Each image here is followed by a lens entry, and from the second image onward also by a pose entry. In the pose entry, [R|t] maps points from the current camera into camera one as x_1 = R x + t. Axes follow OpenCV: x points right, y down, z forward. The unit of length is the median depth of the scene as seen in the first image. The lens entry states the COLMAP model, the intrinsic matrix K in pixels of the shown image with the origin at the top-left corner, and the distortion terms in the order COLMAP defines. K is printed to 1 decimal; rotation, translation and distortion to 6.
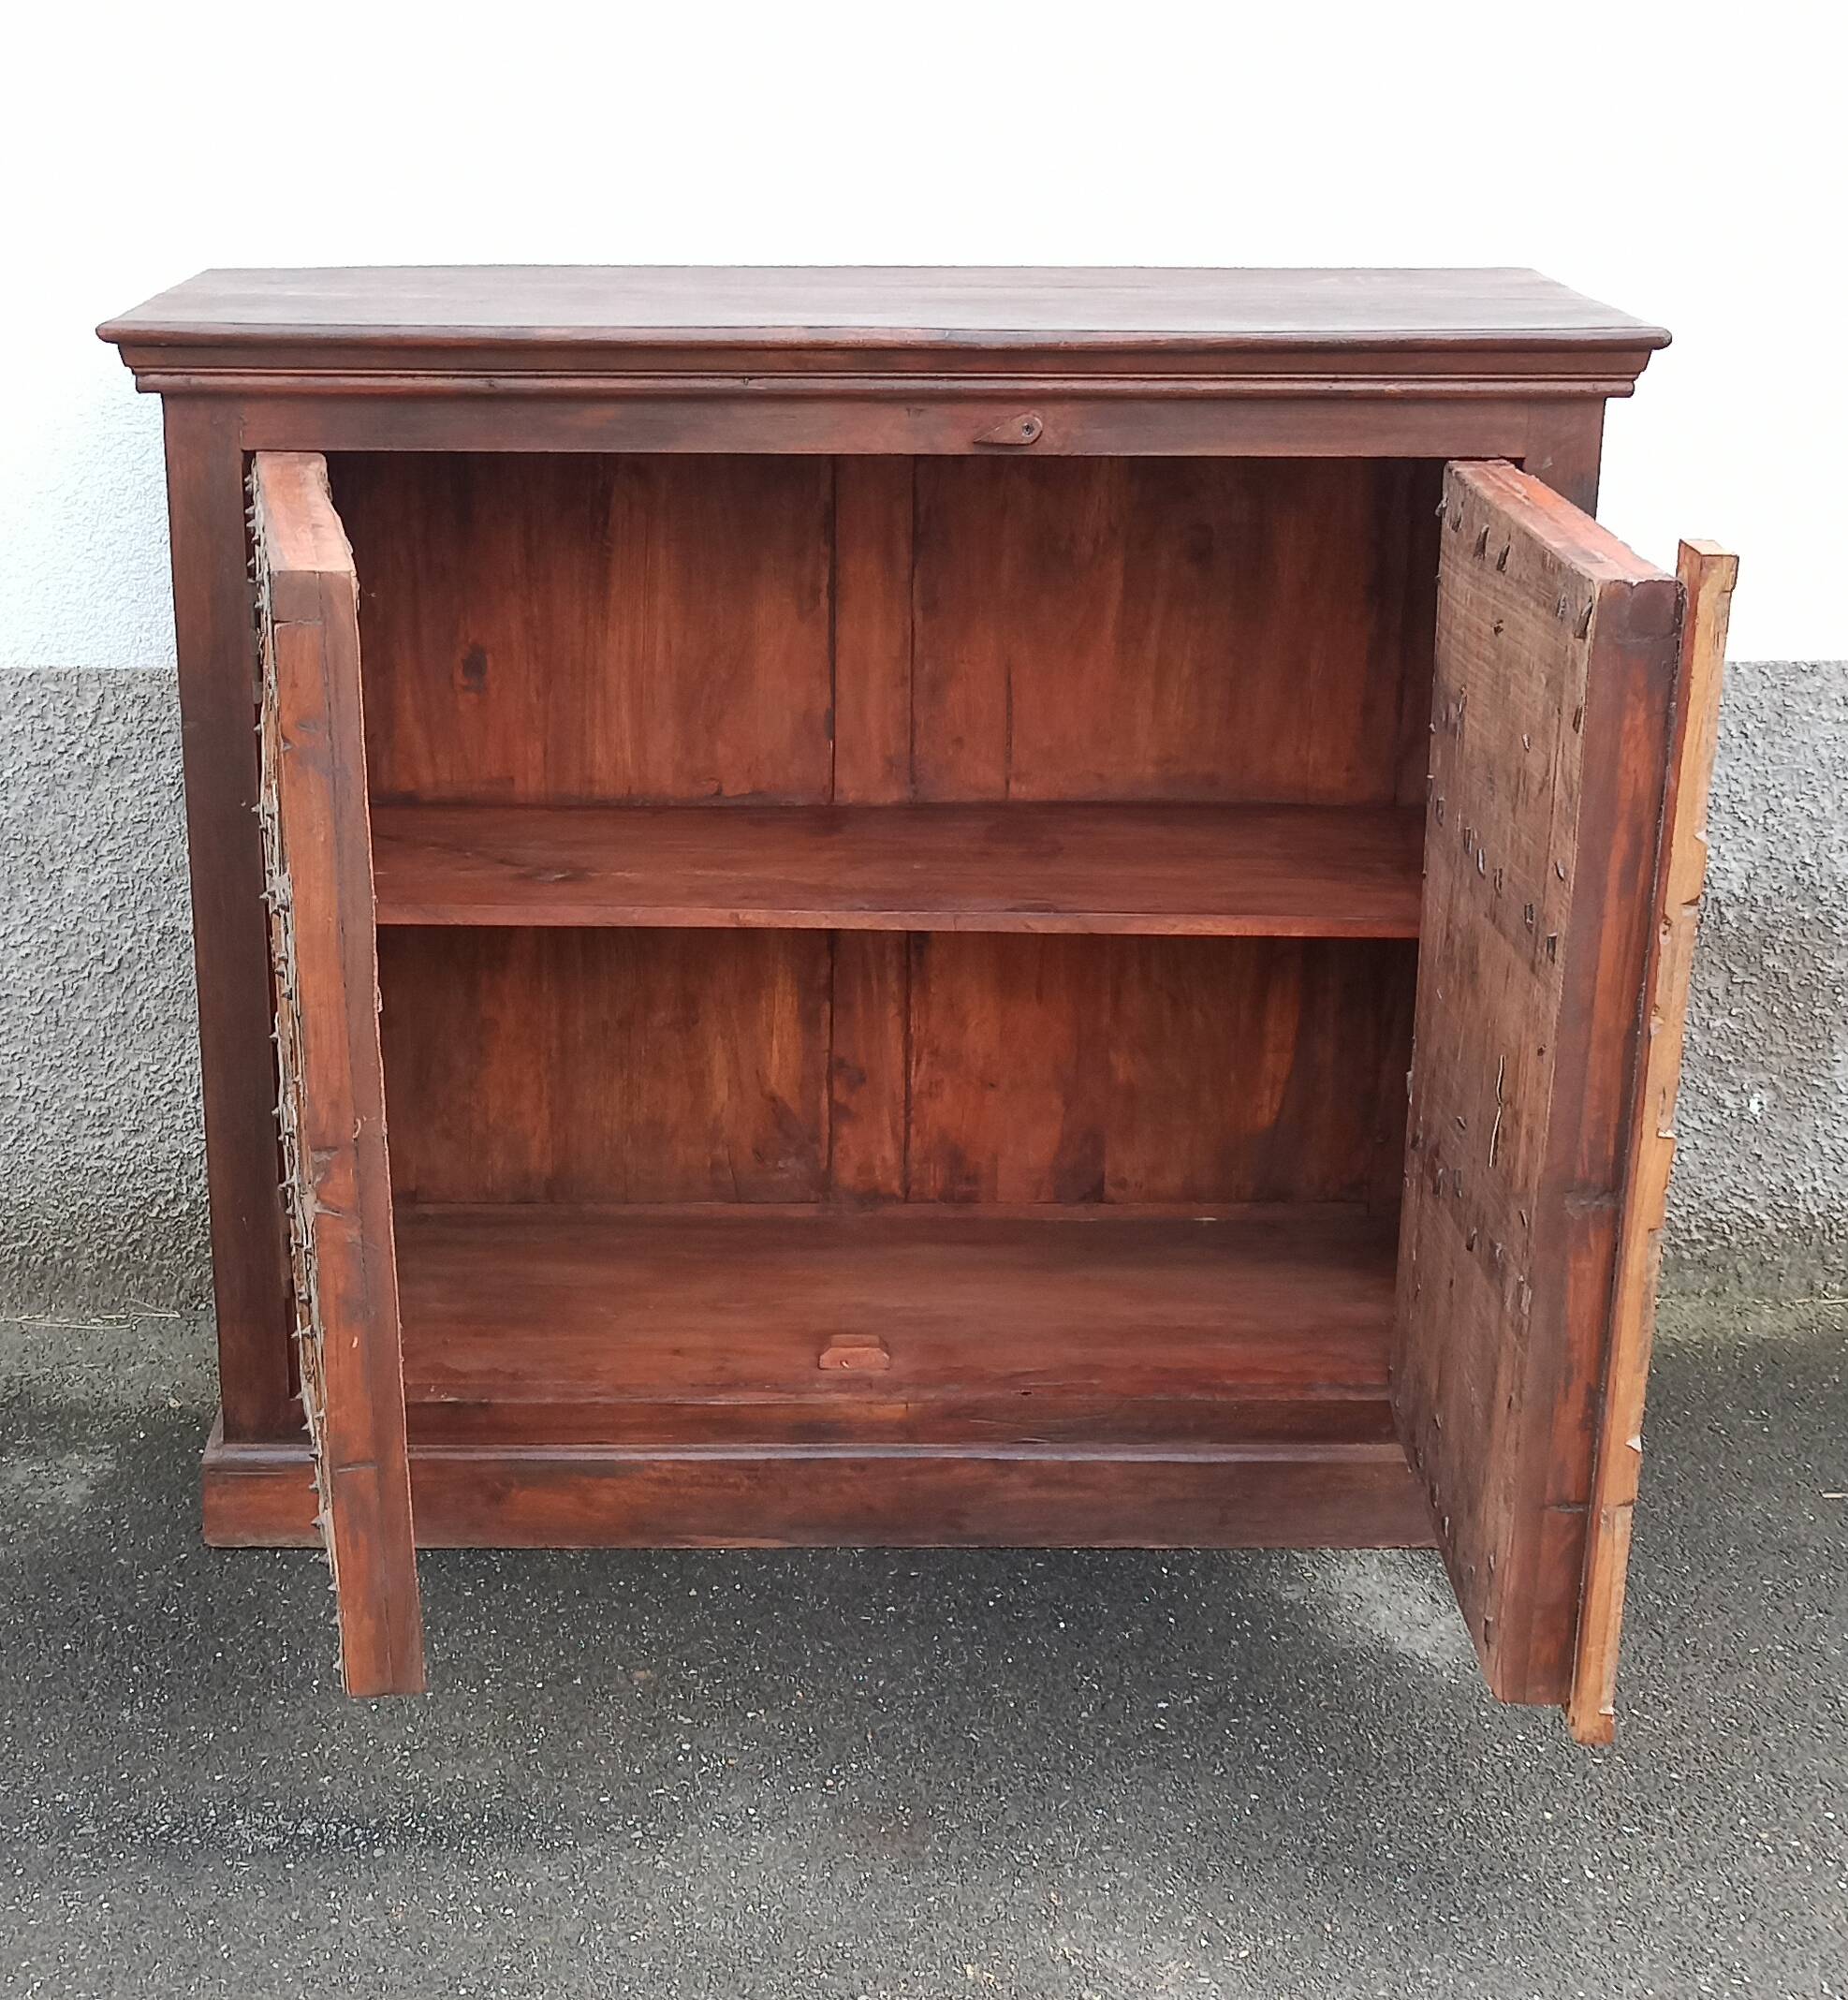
lens RADIAL K [[3222.3, 0, 866.7], [0, 3222.3, 974.0], [0, 0, 1]] dist [0.037175, 0.000000]
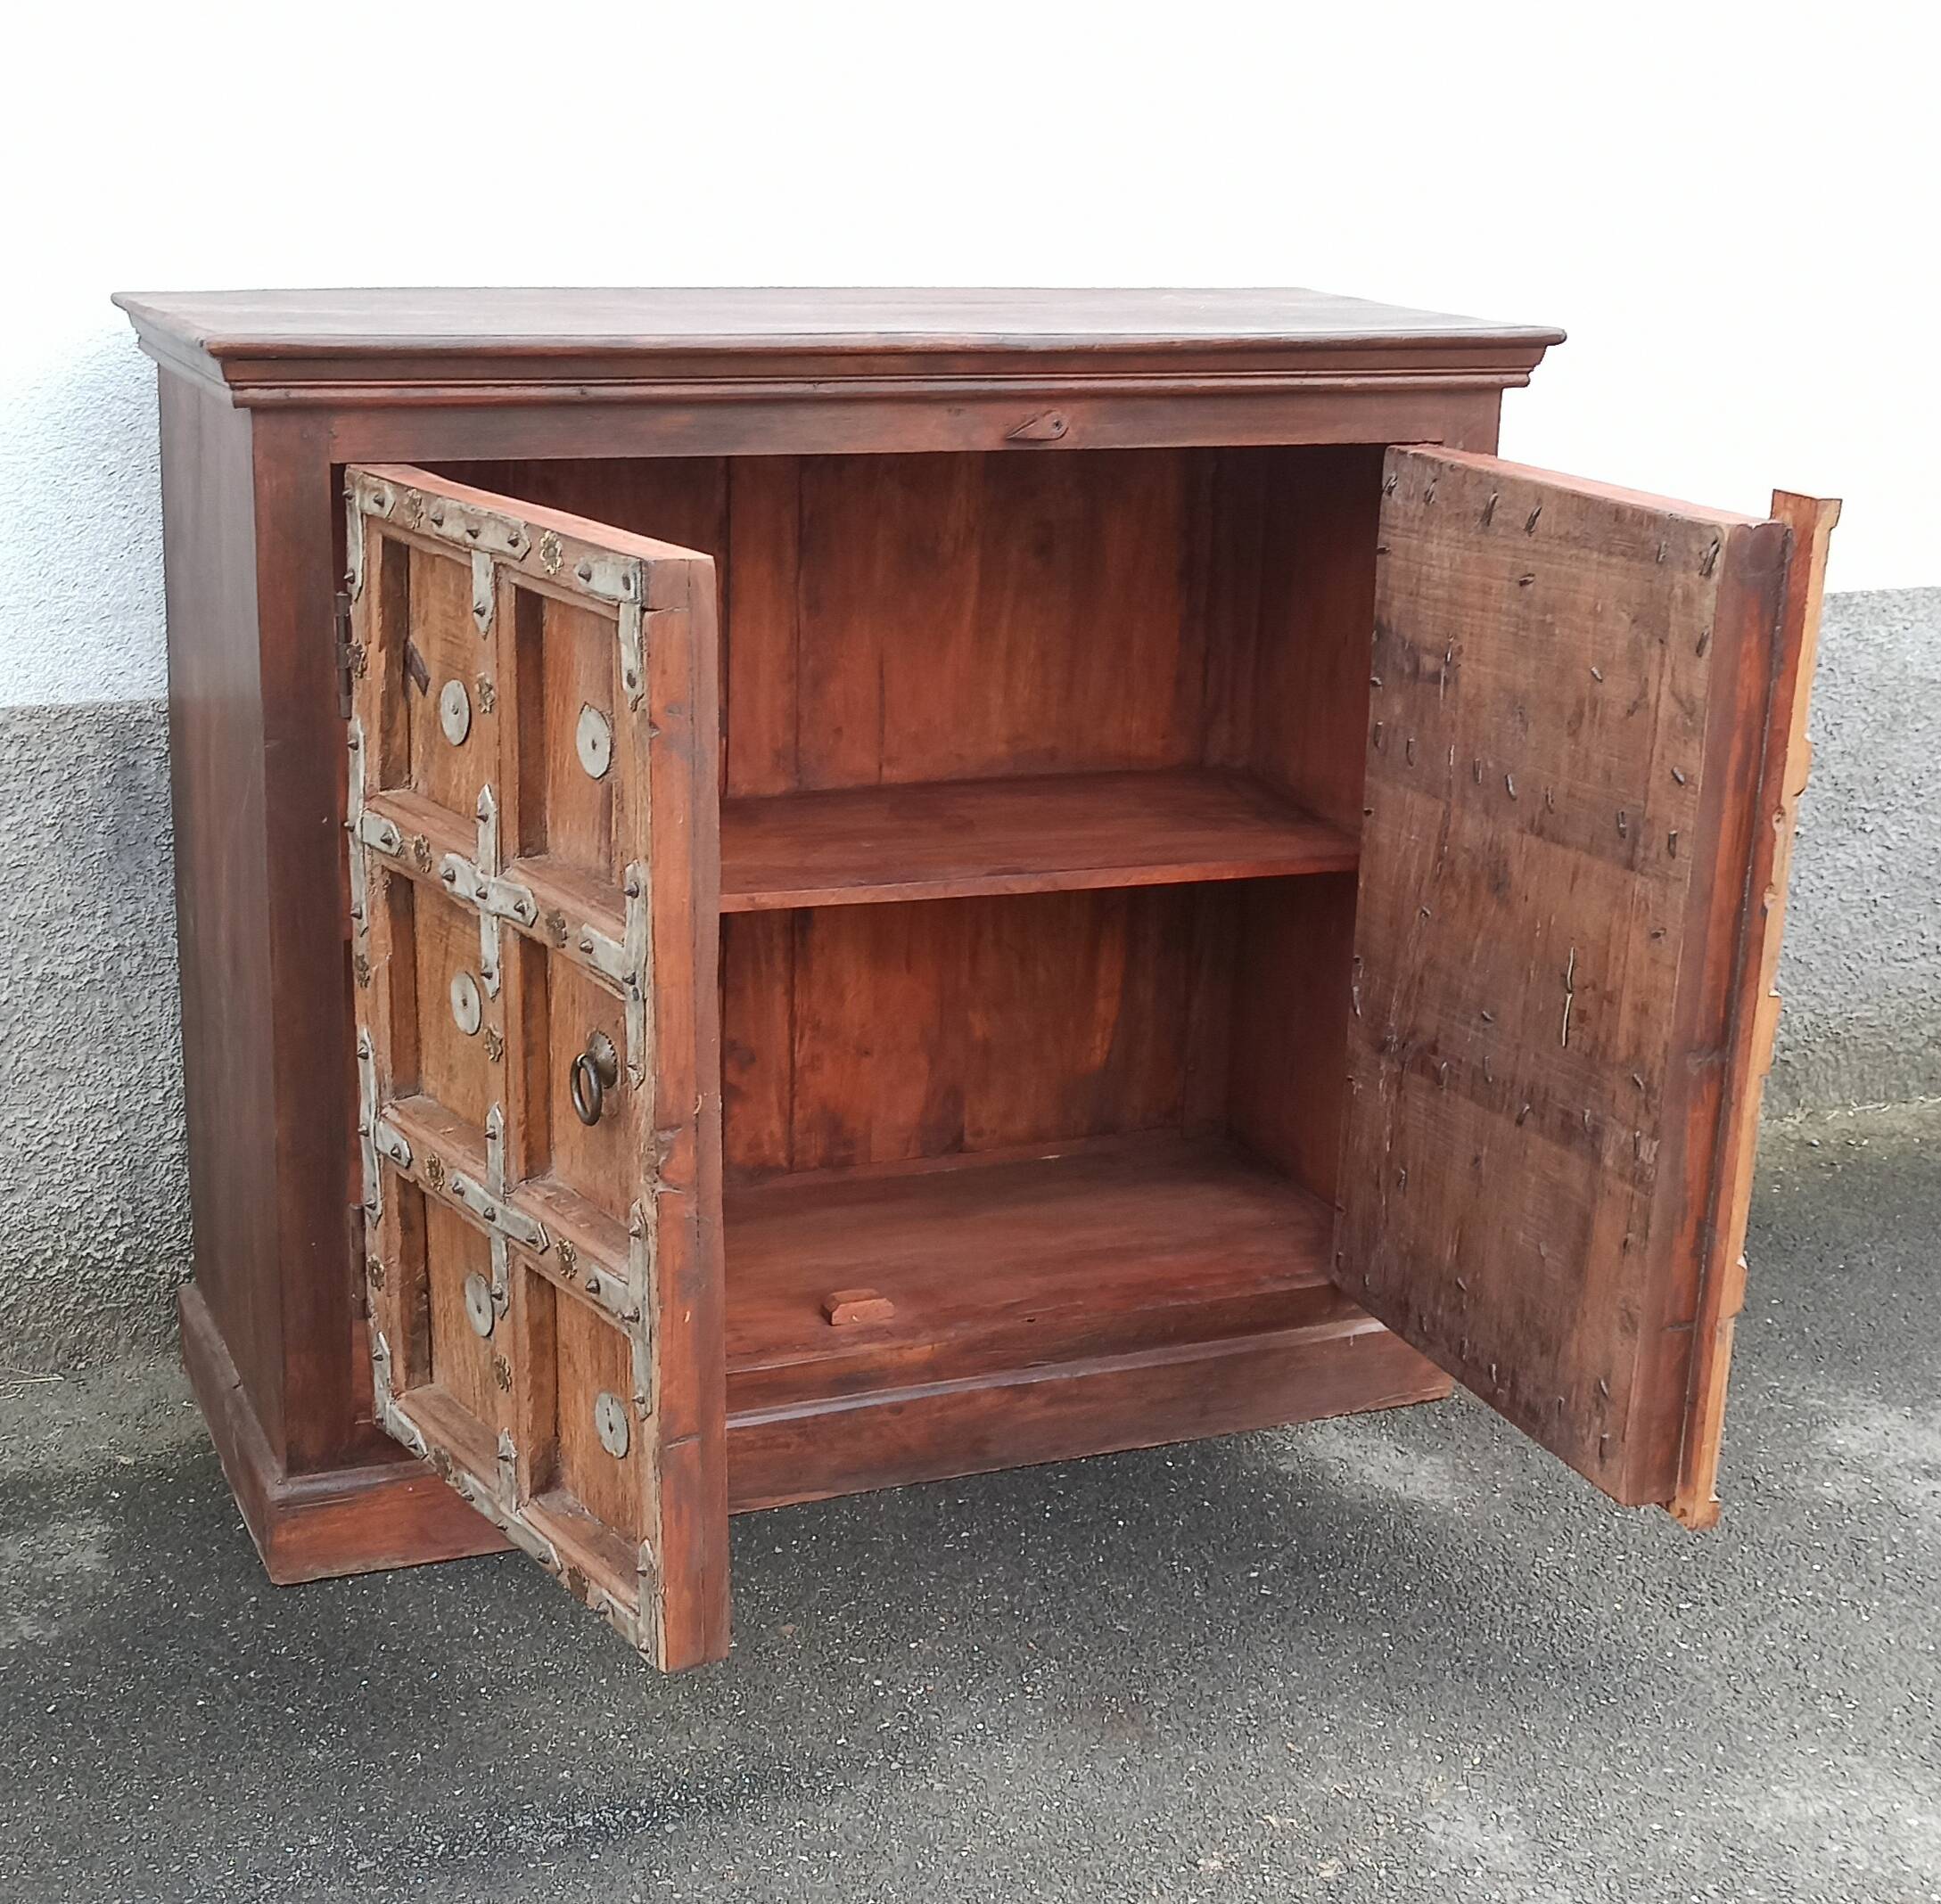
lens RADIAL K [[3072.8, 0, 985.2], [0, 3072.8, 931.5], [0, 0, 1]] dist [0.044785, 0.000000]
pose [[0.925049, -0.083112, 0.370644, -0.336552], [0.092835, 0.995646, -0.008435, 0.007577], [-0.368329, 0.042212, 0.928737, 0.044416]]
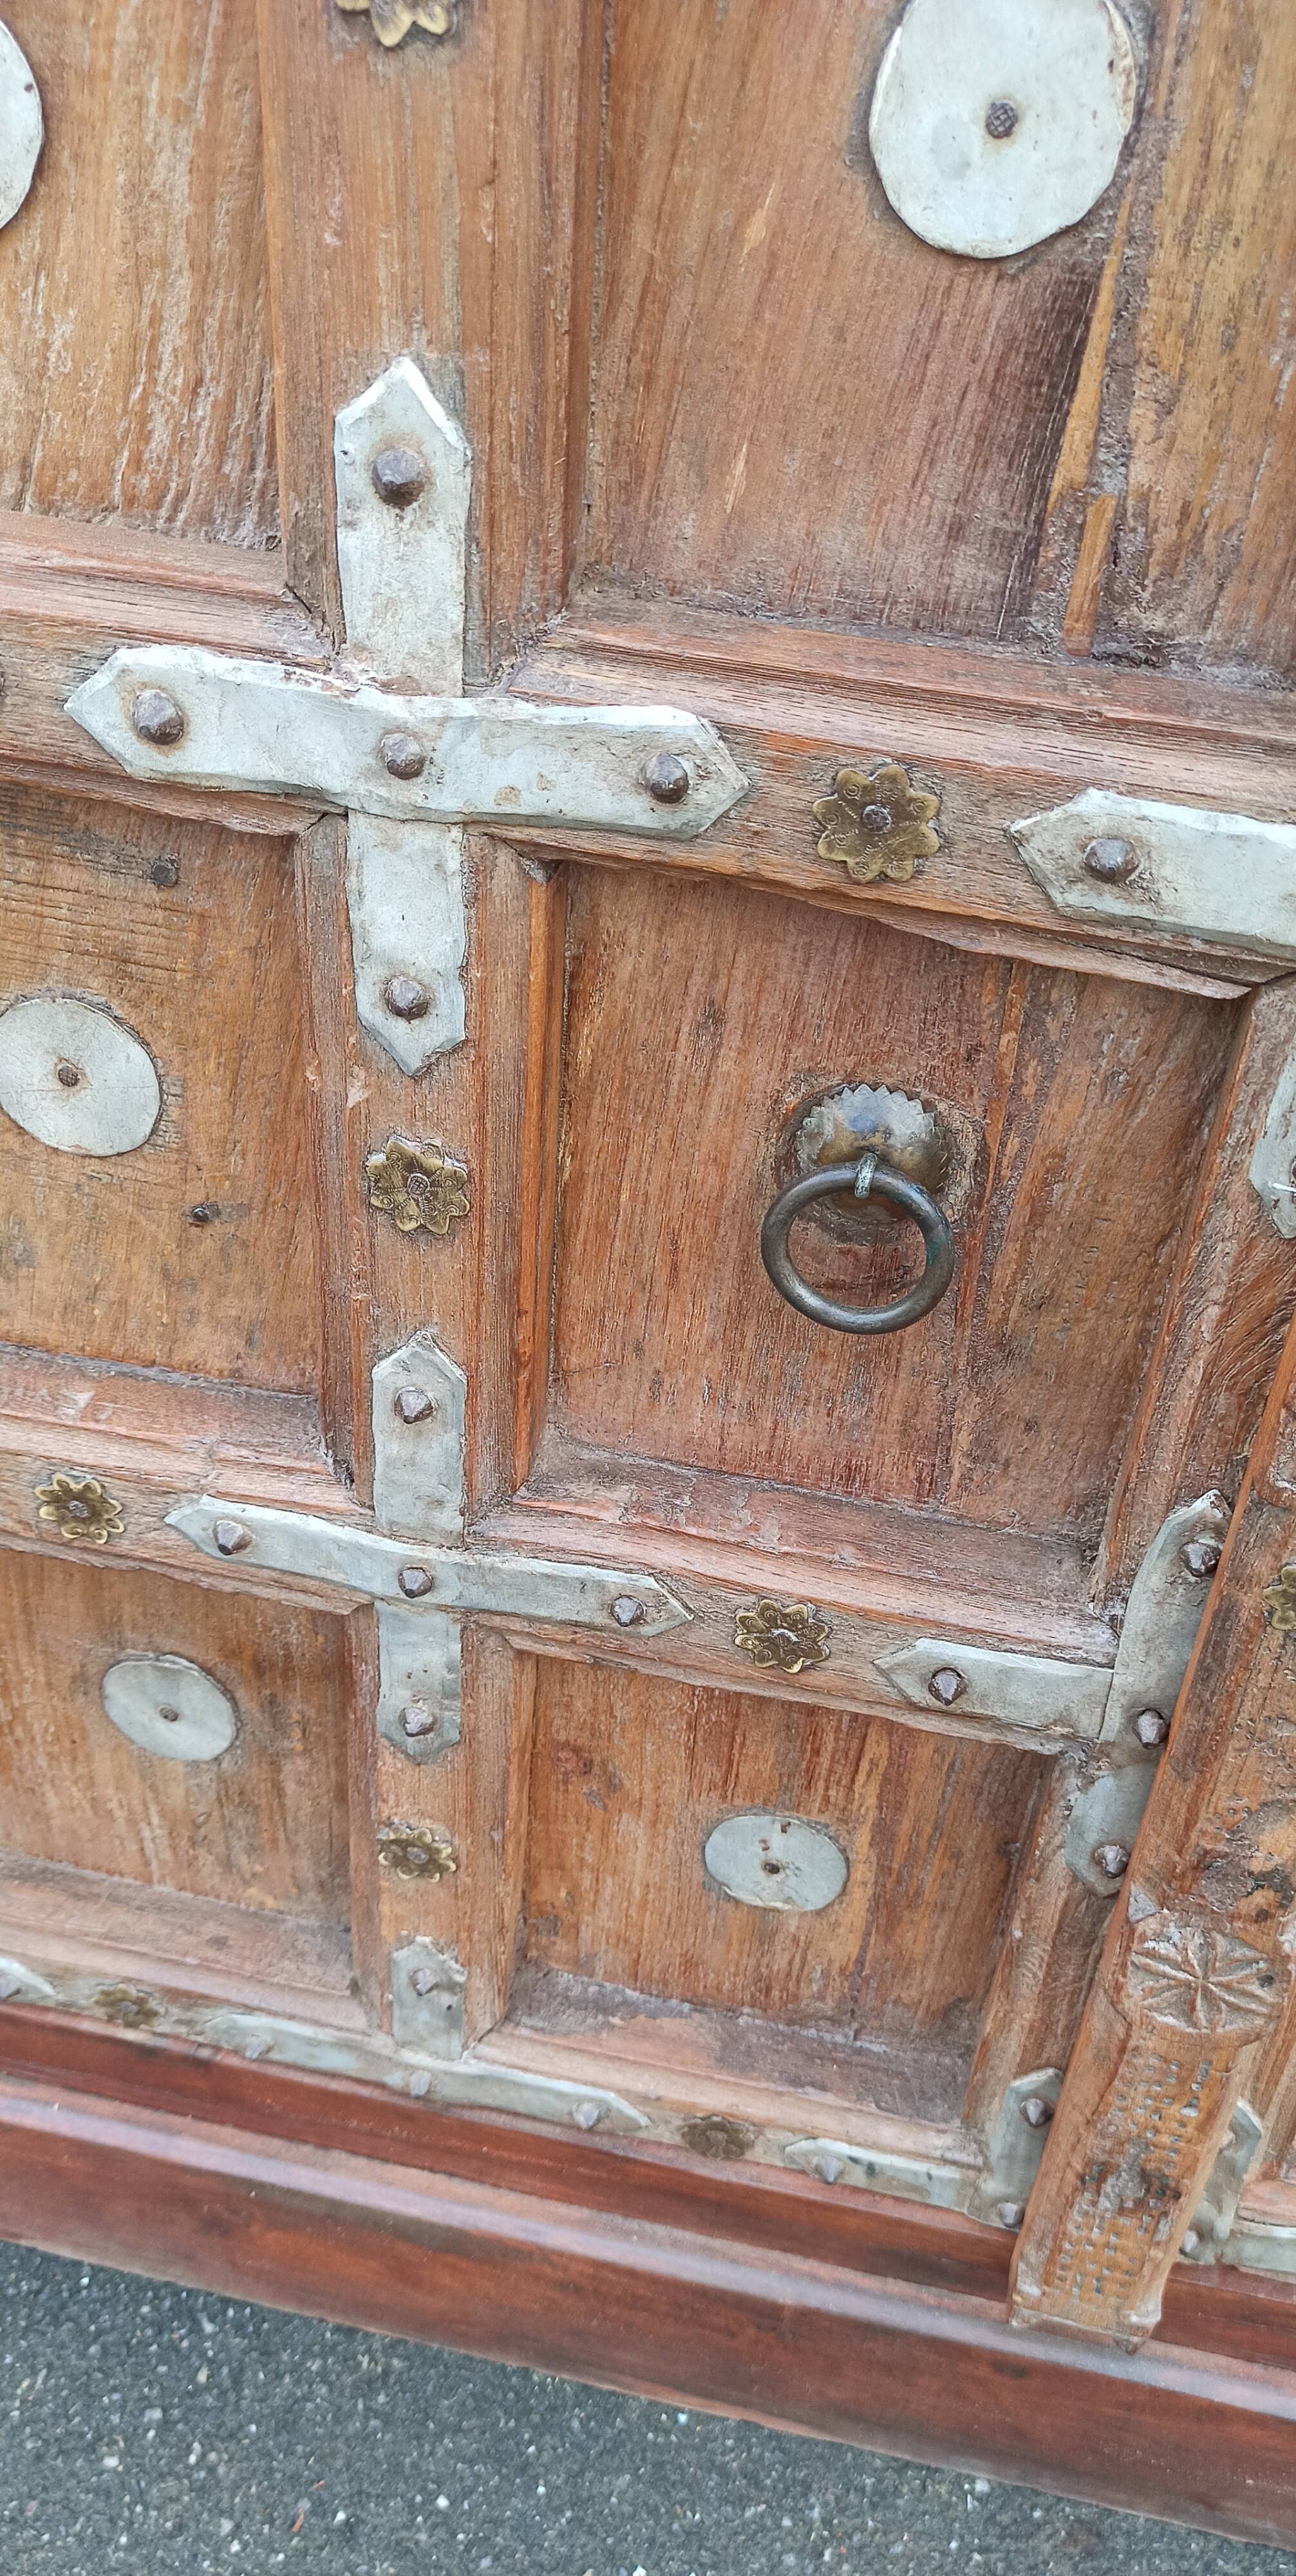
lens RADIAL K [[2095.5, 0, 656.6], [0, 2095.5, 1384.1], [0, 0, 1]] dist [0.054502, -0.059079]
pose [[0.972894, 0.180031, -0.145143, -0.031235], [-0.124427, 0.936567, 0.327658, -0.059116], [0.194925, -0.300717, 0.933581, 0.764836]]
